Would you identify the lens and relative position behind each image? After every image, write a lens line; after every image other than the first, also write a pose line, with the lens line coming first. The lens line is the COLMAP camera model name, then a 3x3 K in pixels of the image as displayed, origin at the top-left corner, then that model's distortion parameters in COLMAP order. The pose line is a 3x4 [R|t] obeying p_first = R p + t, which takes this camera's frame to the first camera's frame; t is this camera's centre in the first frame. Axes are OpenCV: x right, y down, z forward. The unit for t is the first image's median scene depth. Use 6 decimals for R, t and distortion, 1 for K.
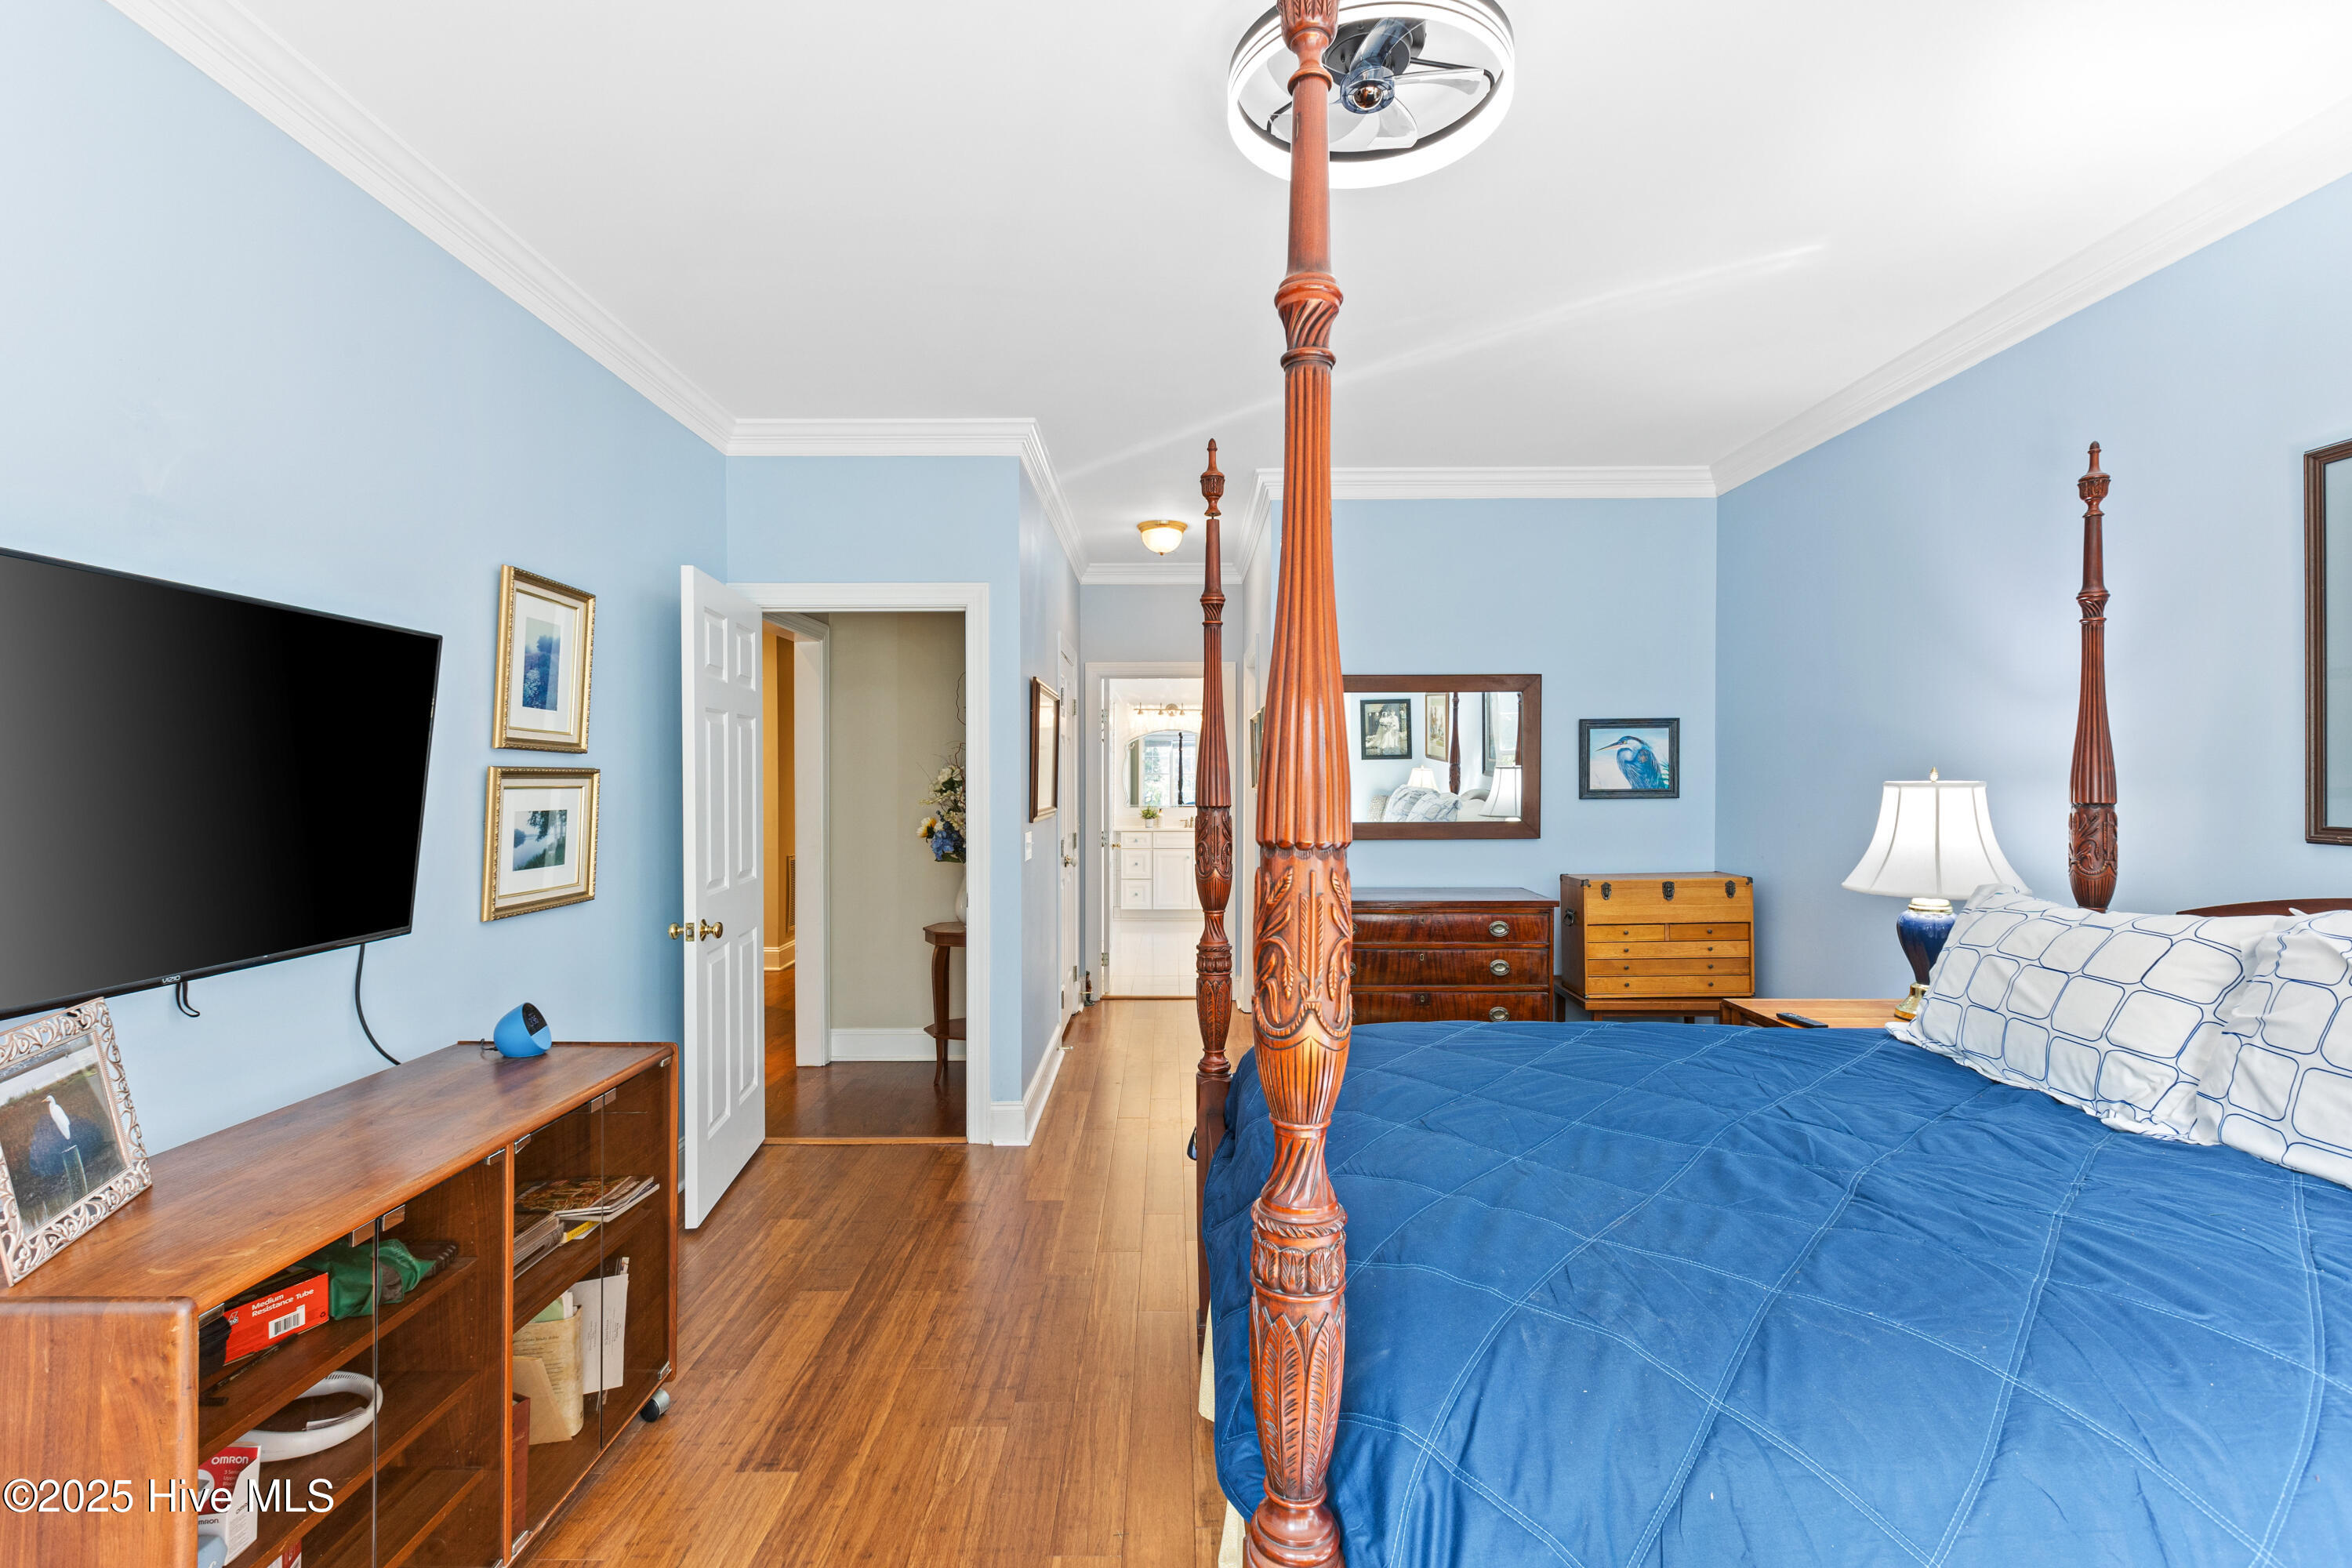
lens RADIAL K [[1059.1, 0, 1163.6], [0, 1059.1, 784.9], [0, 0, 1]] dist [0.001256, 0.000448]
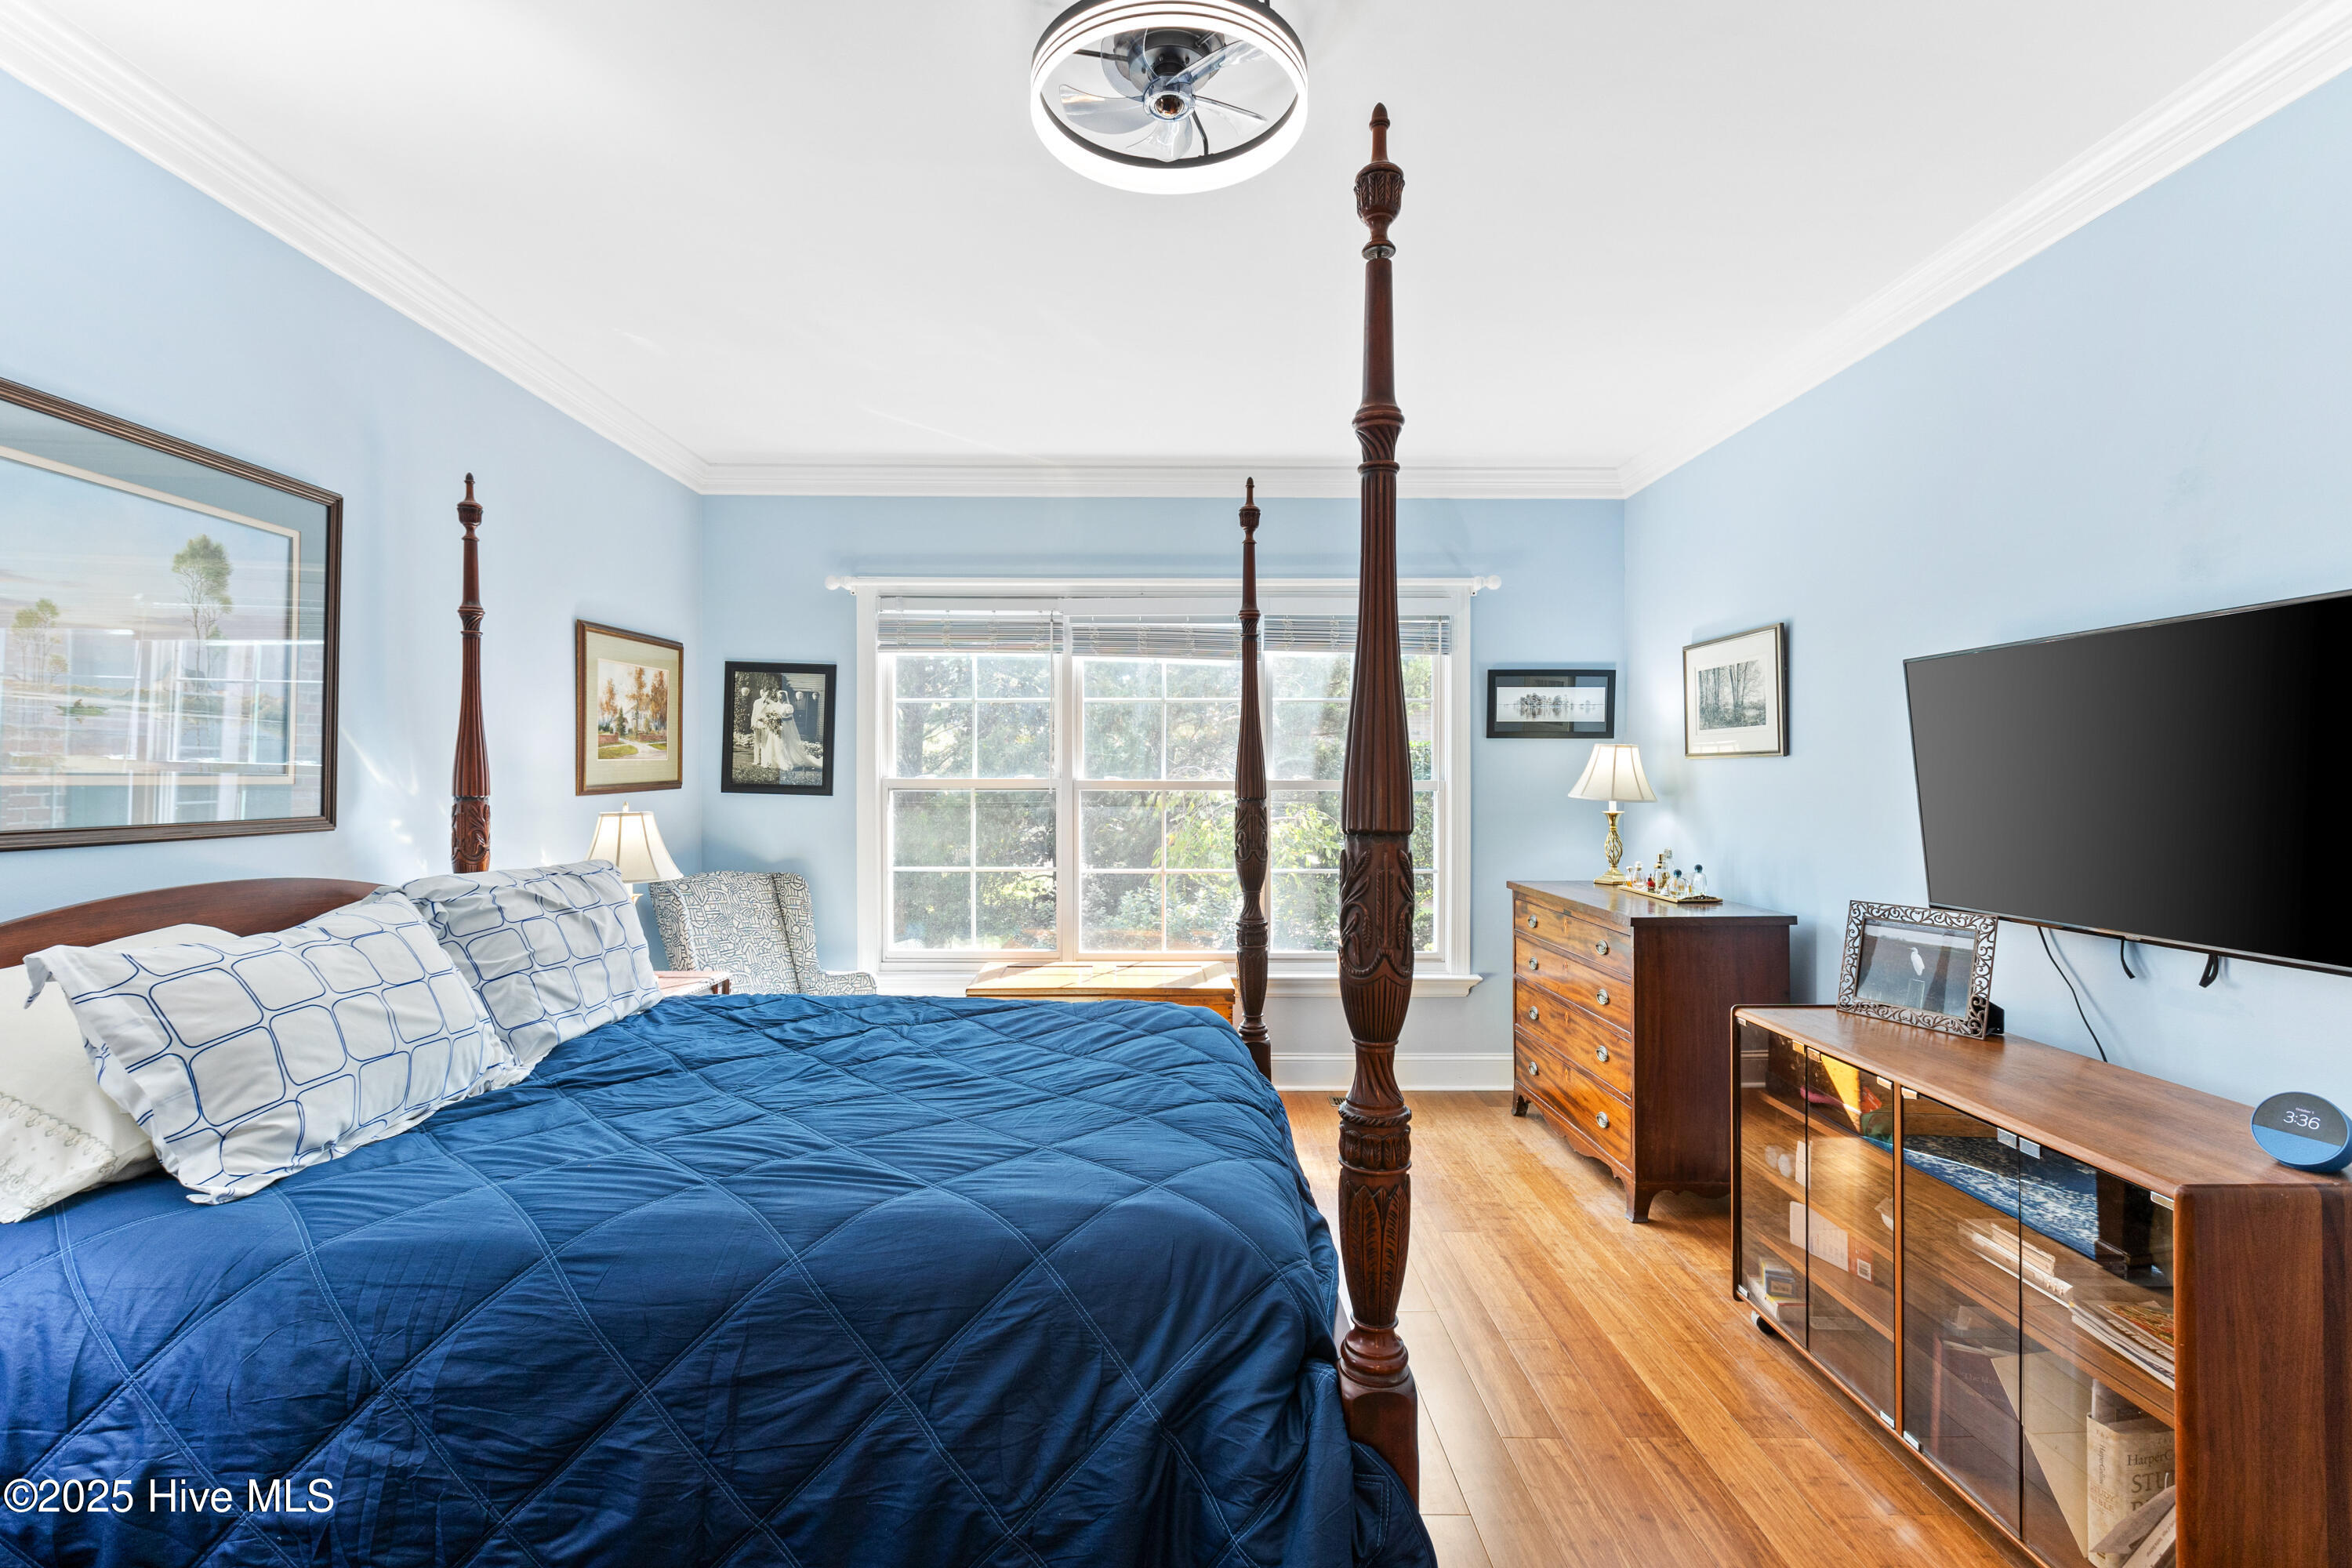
lens RADIAL K [[1059.1, 0, 1163.6], [0, 1059.1, 784.9], [0, 0, 1]] dist [0.001256, 0.000448]
pose [[-0.999948, 0.004502, -0.009173, 0.176556], [0.004344, 0.999842, 0.017211, -0.019145], [0.009249, 0.017170, -0.999810, 2.029711]]
